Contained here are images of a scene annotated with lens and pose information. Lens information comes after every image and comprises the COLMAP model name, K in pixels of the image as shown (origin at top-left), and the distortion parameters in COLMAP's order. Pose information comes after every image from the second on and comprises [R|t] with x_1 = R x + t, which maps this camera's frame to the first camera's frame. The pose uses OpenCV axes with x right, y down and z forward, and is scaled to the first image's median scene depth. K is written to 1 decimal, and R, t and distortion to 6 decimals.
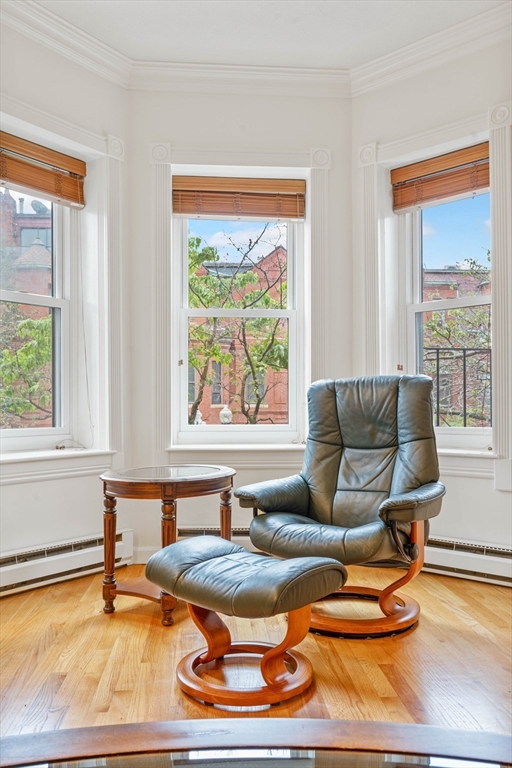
lens RADIAL K [[627.8, 0, 255.0], [0, 627.8, 397.8], [0, 0, 1]] dist [0.000037, -0.000735]
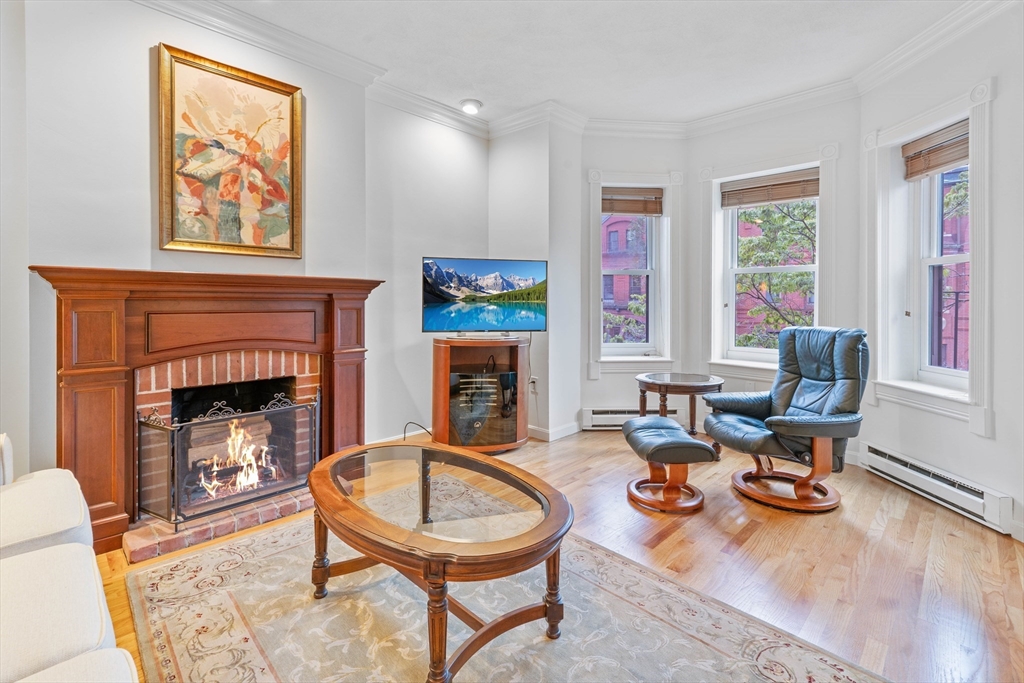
lens RADIAL K [[455.6, 0, 511.2], [0, 455.6, 301.5], [0, 0, 1]] dist [0.007428, 0.000674]
pose [[0.657787, 0.005422, -0.753185, 0.481771], [-0.000980, 0.999979, 0.006343, -0.093887], [0.753204, -0.003434, 0.657778, -0.152166]]
